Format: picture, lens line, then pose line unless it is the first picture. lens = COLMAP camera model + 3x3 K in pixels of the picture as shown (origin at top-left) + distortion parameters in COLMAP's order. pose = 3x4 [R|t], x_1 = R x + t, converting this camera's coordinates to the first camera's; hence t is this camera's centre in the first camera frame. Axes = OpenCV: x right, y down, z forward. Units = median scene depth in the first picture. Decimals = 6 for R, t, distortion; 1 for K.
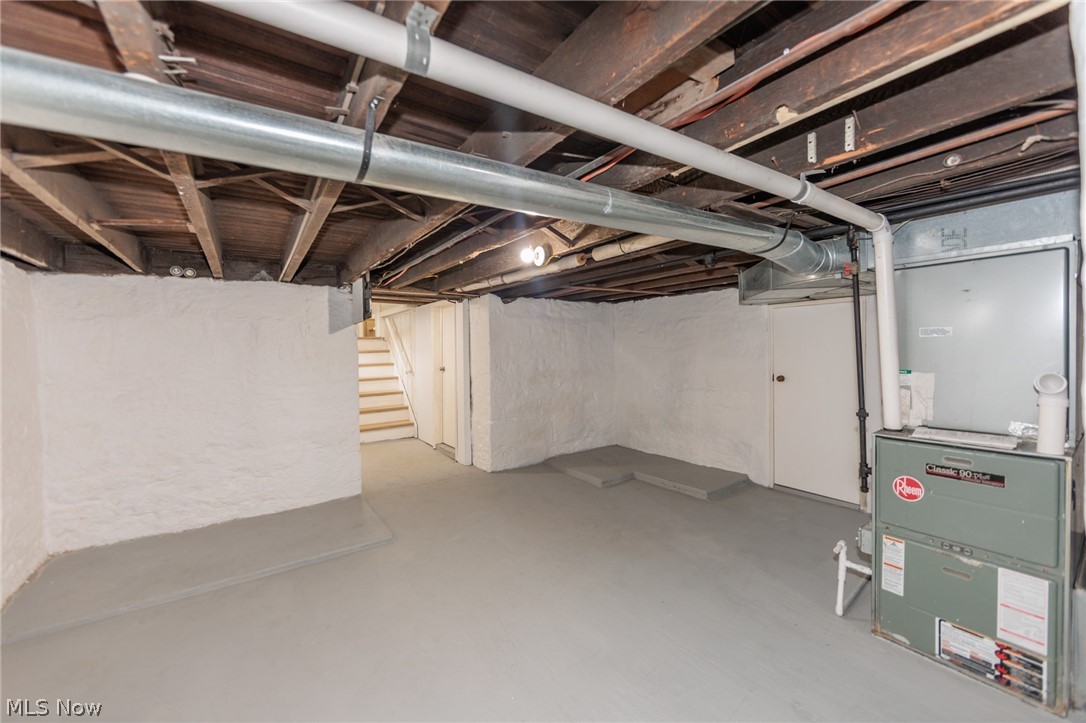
lens RADIAL K [[425.1, 0, 544.5], [0, 425.1, 356.8], [0, 0, 1]] dist [-0.000677, -0.000015]
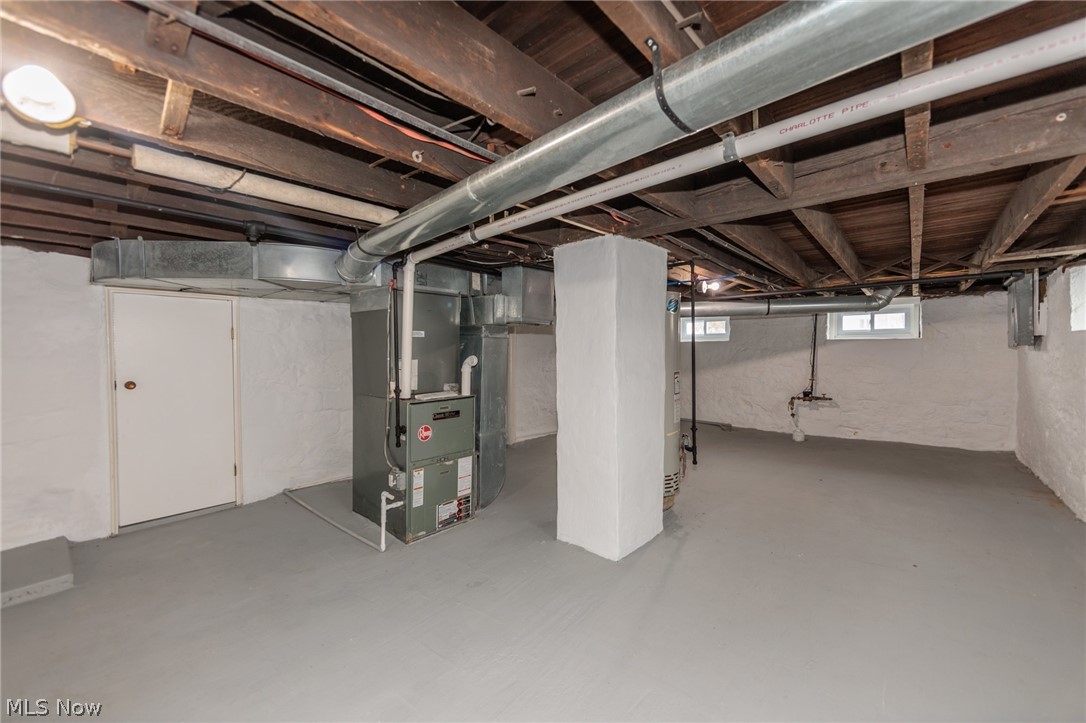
lens RADIAL K [[425.1, 0, 544.5], [0, 425.1, 356.8], [0, 0, 1]] dist [-0.000677, -0.000015]
pose [[-0.237161, 0.002304, 0.971468, -0.757967], [0.027463, 0.999613, 0.004334, 0.034154], [-0.971082, 0.027707, -0.237132, 0.924052]]
